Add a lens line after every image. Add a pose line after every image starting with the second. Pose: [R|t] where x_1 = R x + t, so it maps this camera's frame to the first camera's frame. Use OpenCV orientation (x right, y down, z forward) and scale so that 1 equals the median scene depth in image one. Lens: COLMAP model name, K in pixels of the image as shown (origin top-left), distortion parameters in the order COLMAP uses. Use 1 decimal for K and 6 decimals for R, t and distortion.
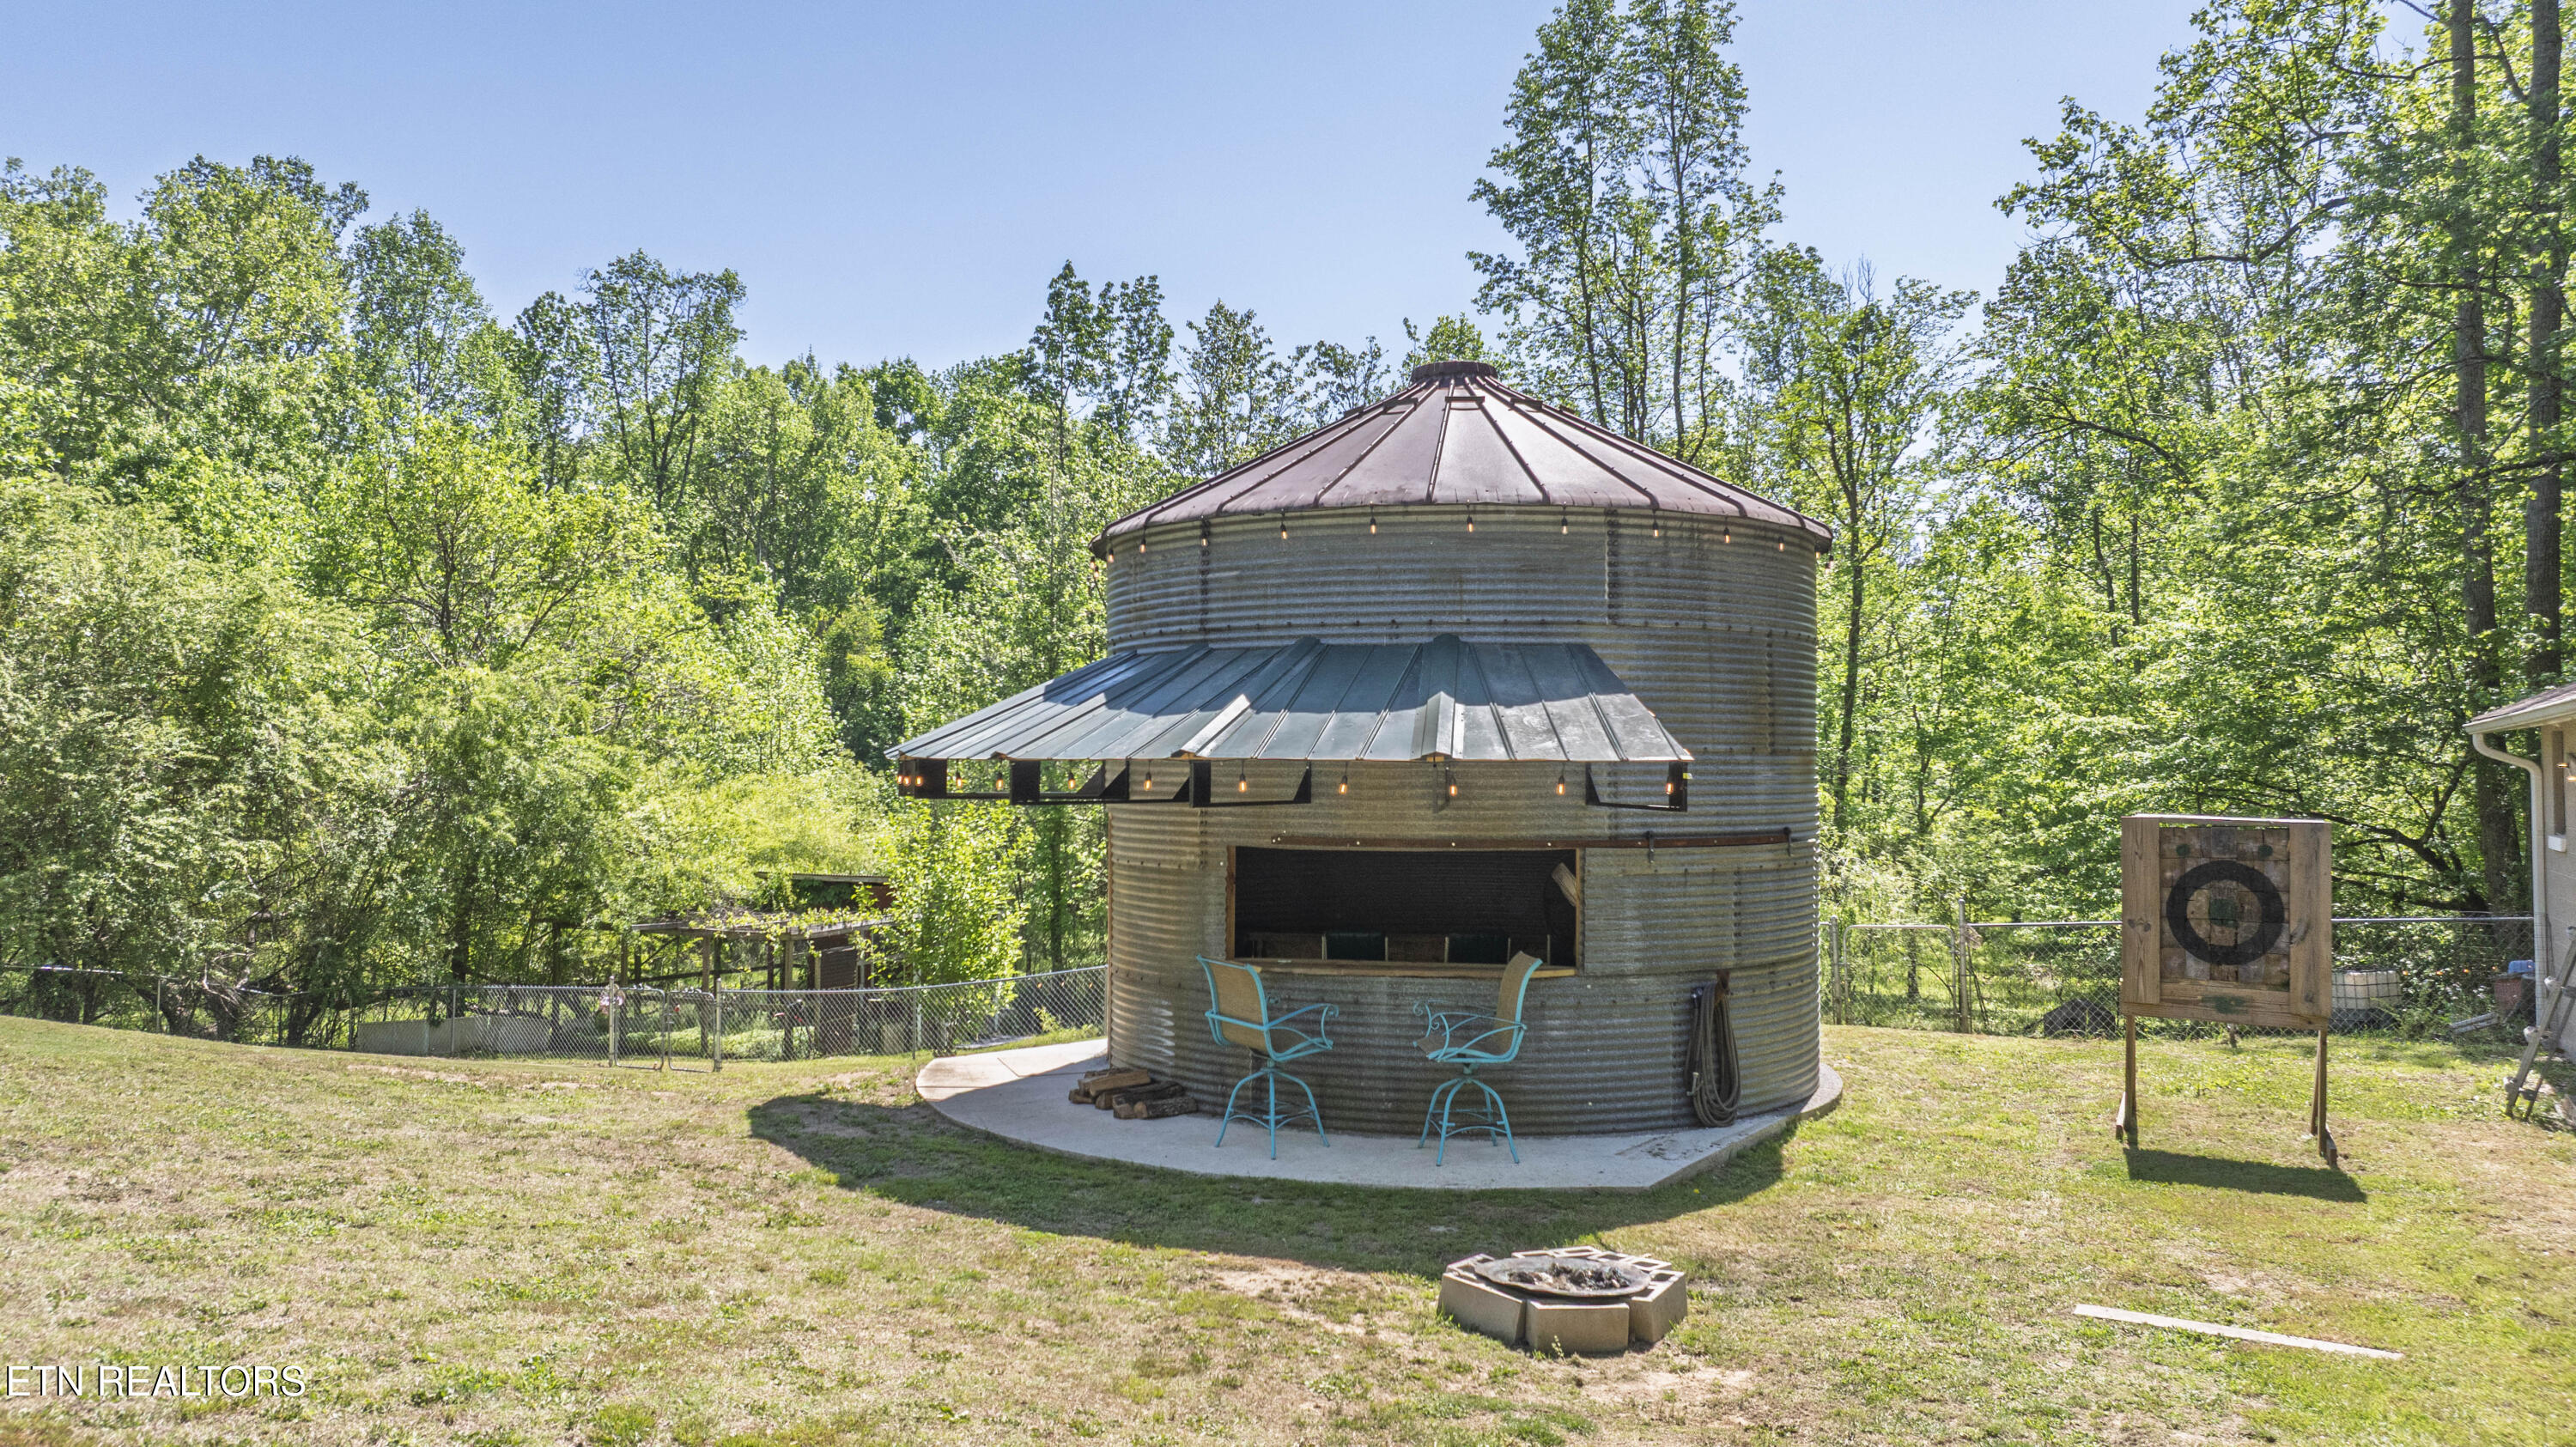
lens RADIAL K [[1820.1, 0, 1288.0], [0, 1820.1, 723.5], [0, 0, 1]] dist [0.003022, 0.010551]
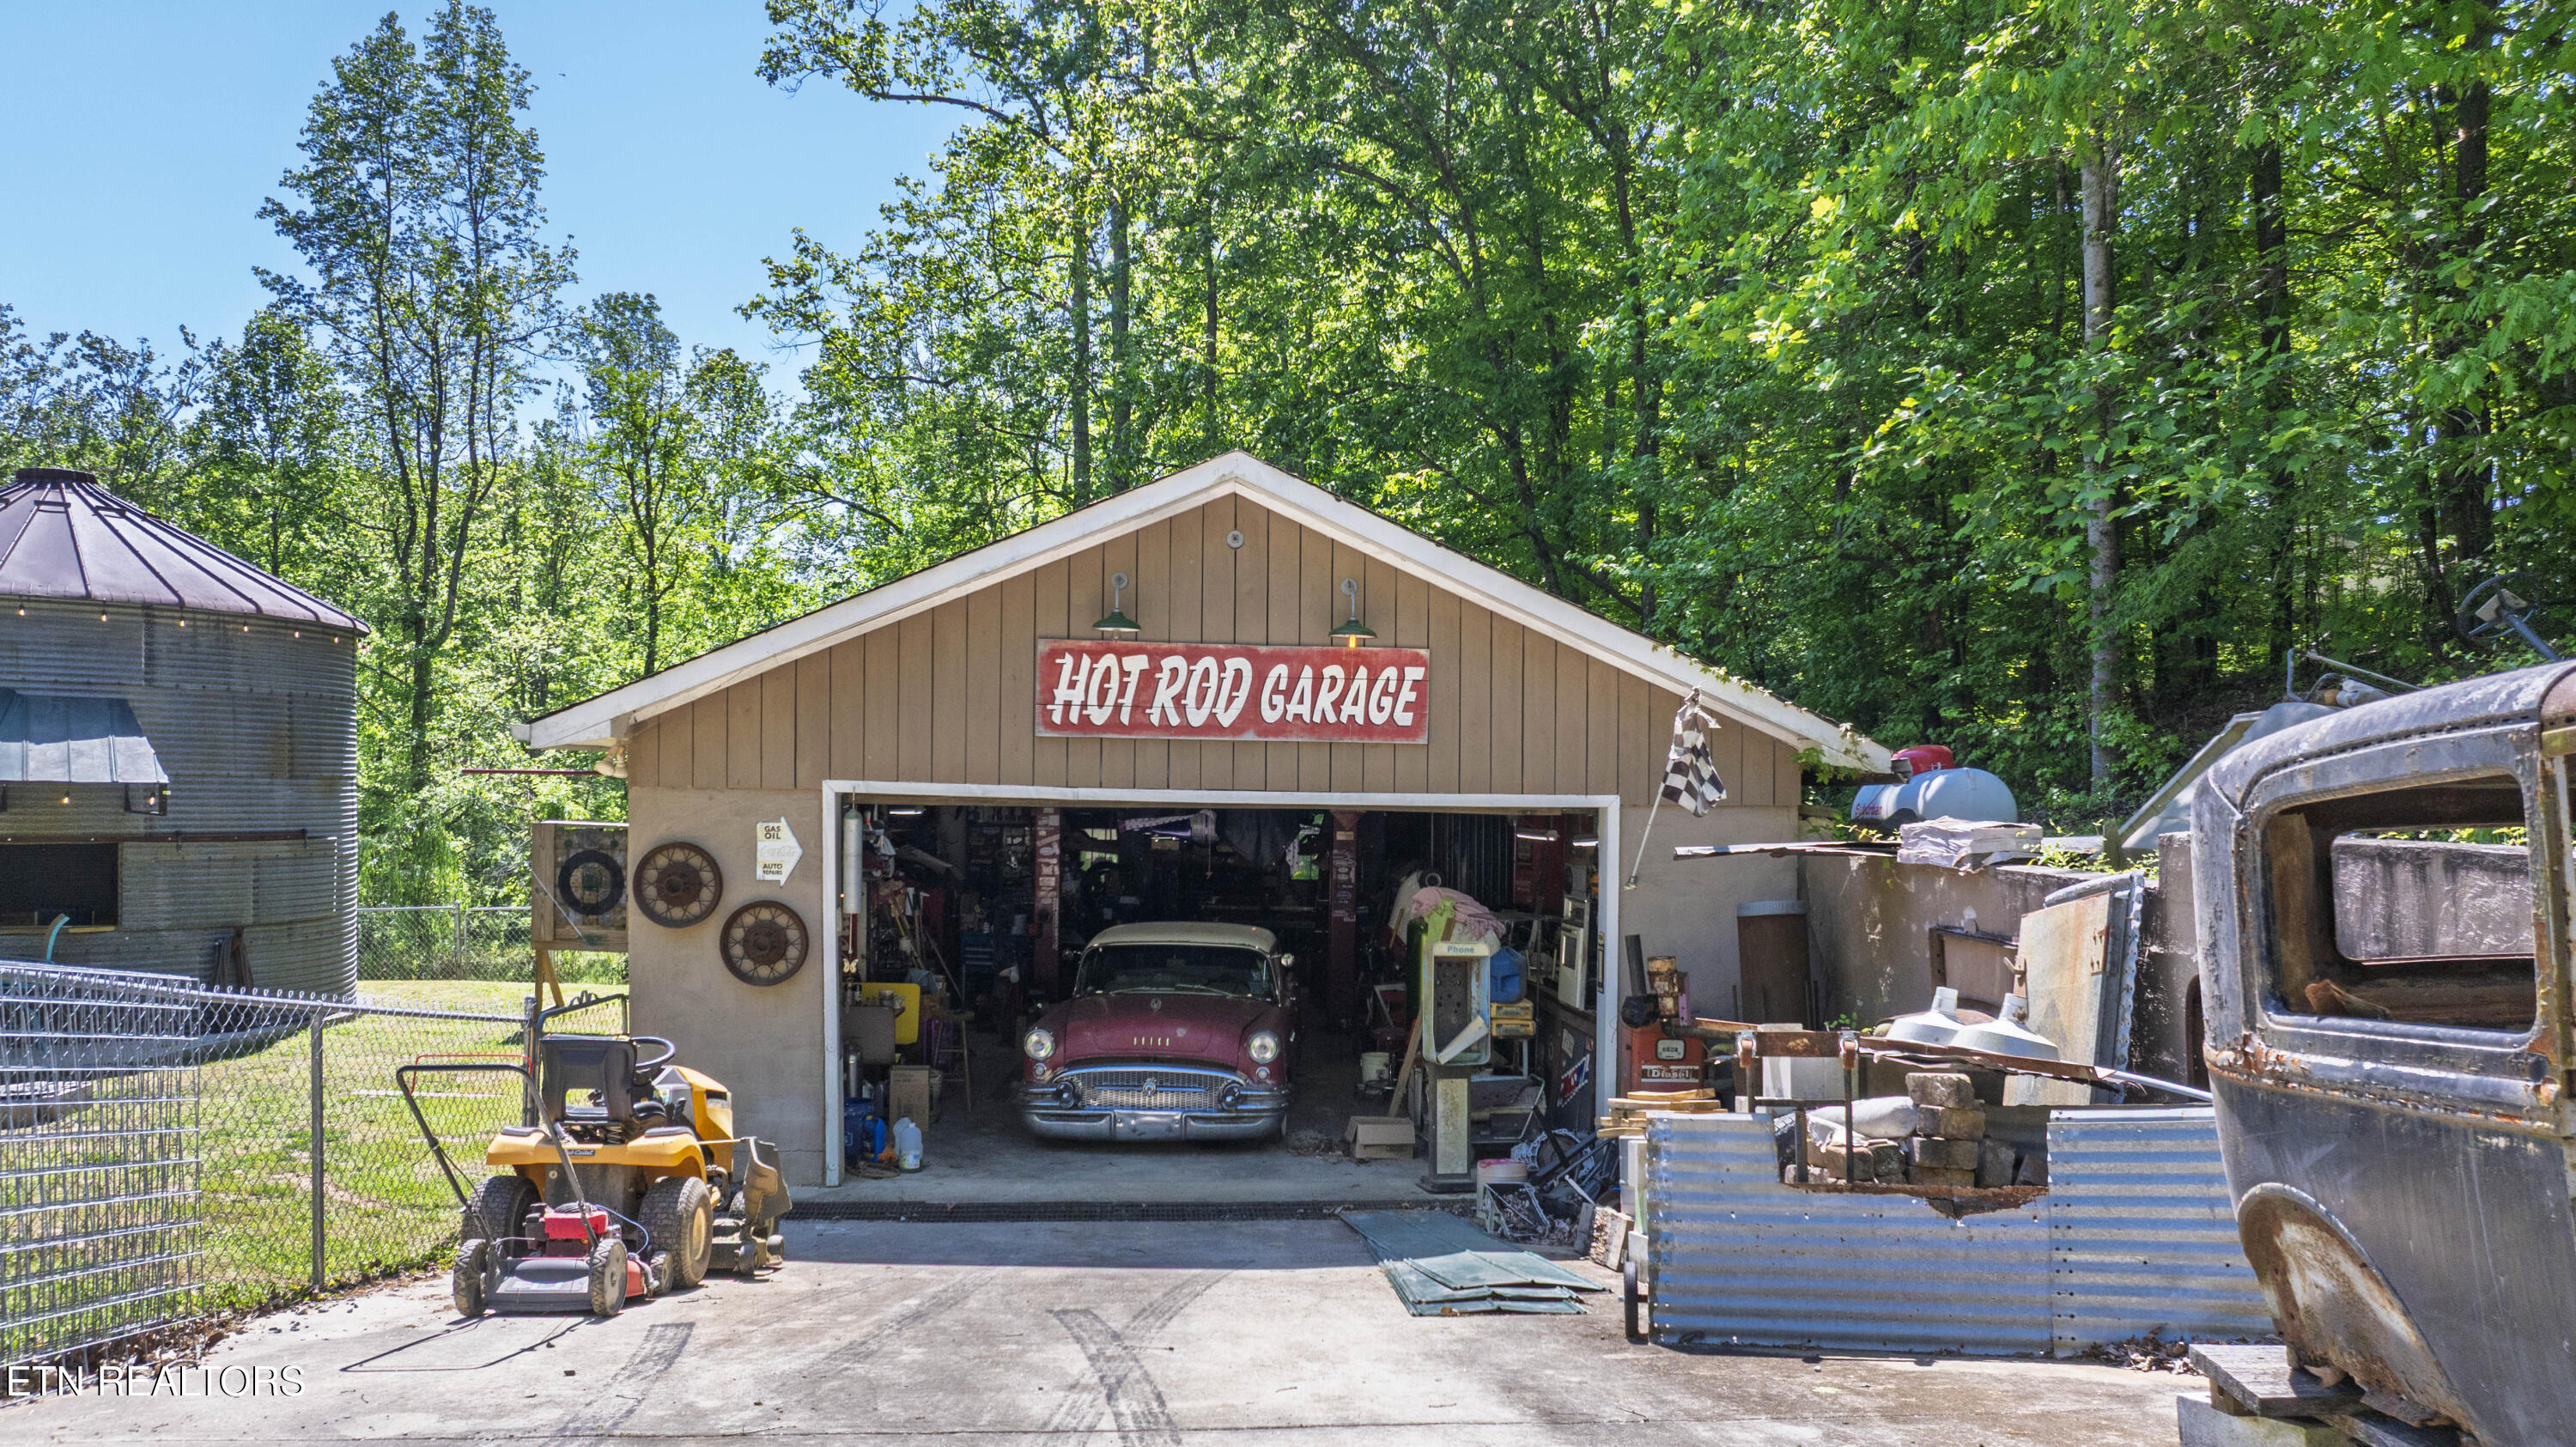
lens RADIAL K [[2027.4, 0, 1287.9], [0, 2027.4, 760.8], [0, 0, 1]] dist [-0.002687, 0.091084]
pose [[0.876943, 0.020587, 0.480153, 0.063780], [-0.027033, 0.999613, 0.006512, -0.009797], [-0.479833, -0.018690, 0.877161, -0.272433]]
